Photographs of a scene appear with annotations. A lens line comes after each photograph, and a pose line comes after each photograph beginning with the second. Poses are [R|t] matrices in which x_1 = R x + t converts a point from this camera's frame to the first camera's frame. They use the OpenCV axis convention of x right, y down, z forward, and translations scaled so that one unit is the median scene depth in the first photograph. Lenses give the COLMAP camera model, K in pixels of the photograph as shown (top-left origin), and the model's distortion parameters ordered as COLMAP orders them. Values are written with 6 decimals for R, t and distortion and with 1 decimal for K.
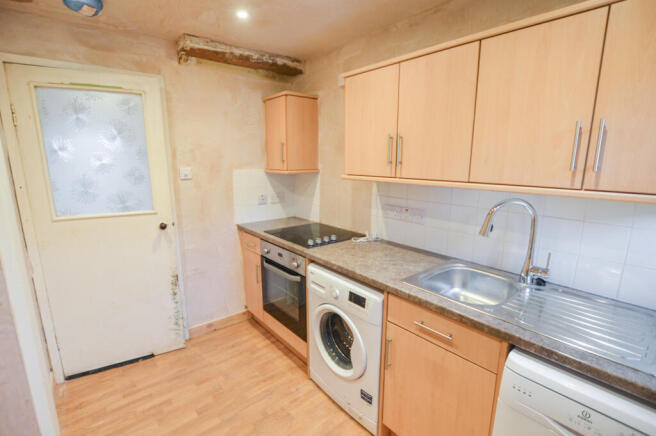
lens RADIAL K [[310.8, 0, 332.0], [0, 310.8, 217.2], [0, 0, 1]] dist [-0.016865, 0.004315]
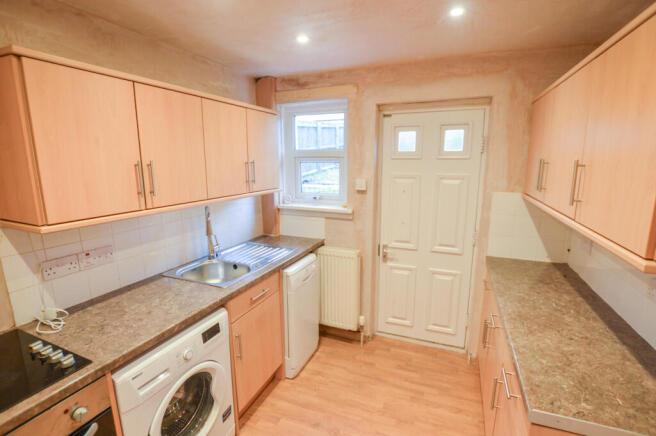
lens RADIAL K [[310.8, 0, 331.0], [0, 310.8, 218.1], [0, 0, 1]] dist [-0.016865, 0.004315]
pose [[-0.457606, -0.169448, 0.872860, -0.815656], [0.163597, 0.948868, 0.269972, -0.256405], [-0.873975, 0.266338, -0.406487, 0.903342]]
